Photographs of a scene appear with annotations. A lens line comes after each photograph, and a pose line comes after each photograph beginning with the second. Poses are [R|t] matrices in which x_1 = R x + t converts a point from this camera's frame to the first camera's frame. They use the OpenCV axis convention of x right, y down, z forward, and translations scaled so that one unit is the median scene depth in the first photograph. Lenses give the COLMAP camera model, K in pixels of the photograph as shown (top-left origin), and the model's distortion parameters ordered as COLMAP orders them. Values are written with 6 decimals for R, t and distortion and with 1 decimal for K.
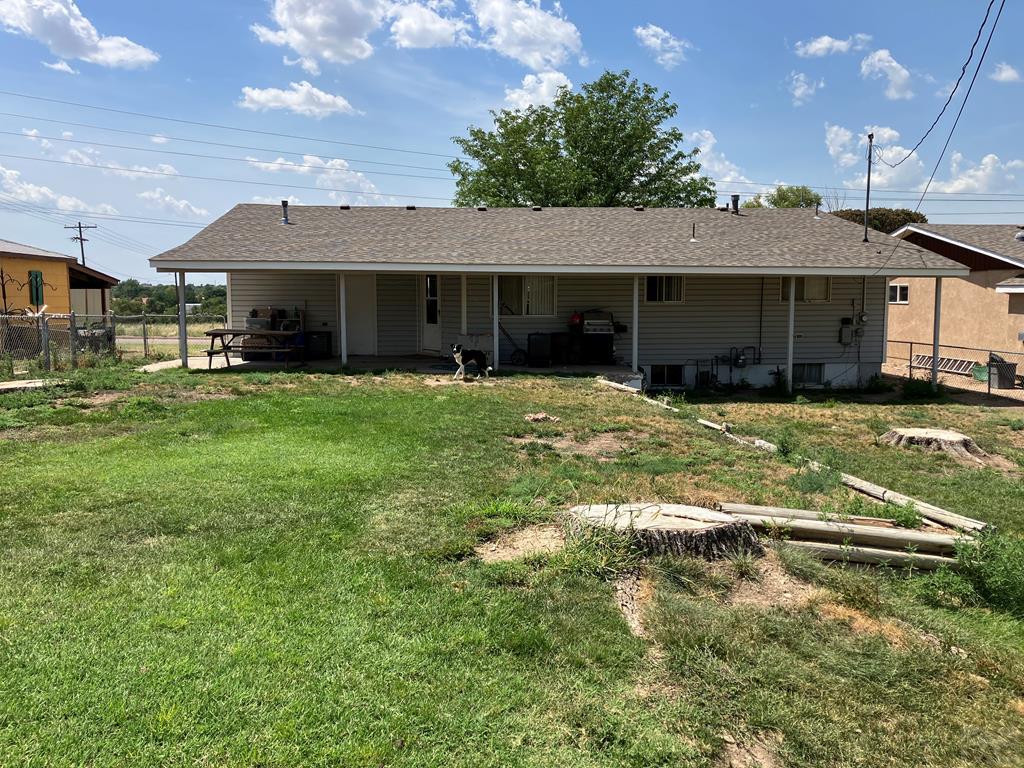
lens RADIAL K [[844.1, 0, 512.2], [0, 844.1, 383.3], [0, 0, 1]] dist [0.035854, -0.012228]
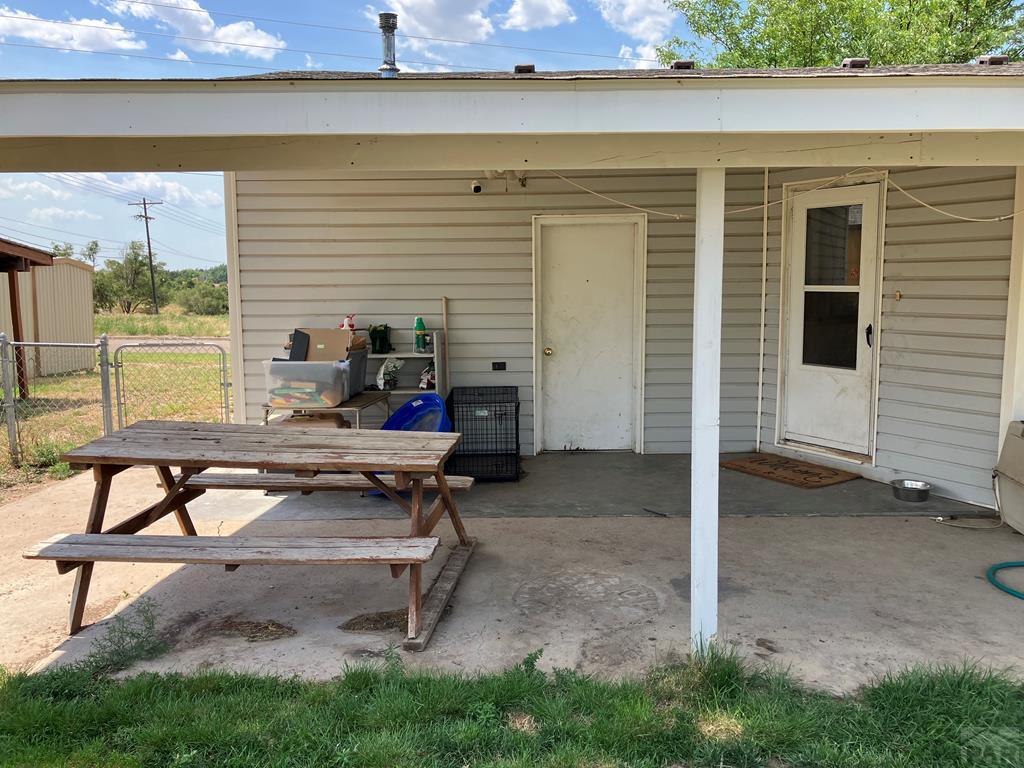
lens RADIAL K [[844.1, 0, 512.0], [0, 844.1, 384.9], [0, 0, 1]] dist [0.035854, -0.012228]
pose [[0.995258, 0.002347, -0.097244, -0.183989], [-0.000027, 0.999716, 0.023852, -0.071250], [0.097272, -0.023736, 0.994975, 0.657001]]
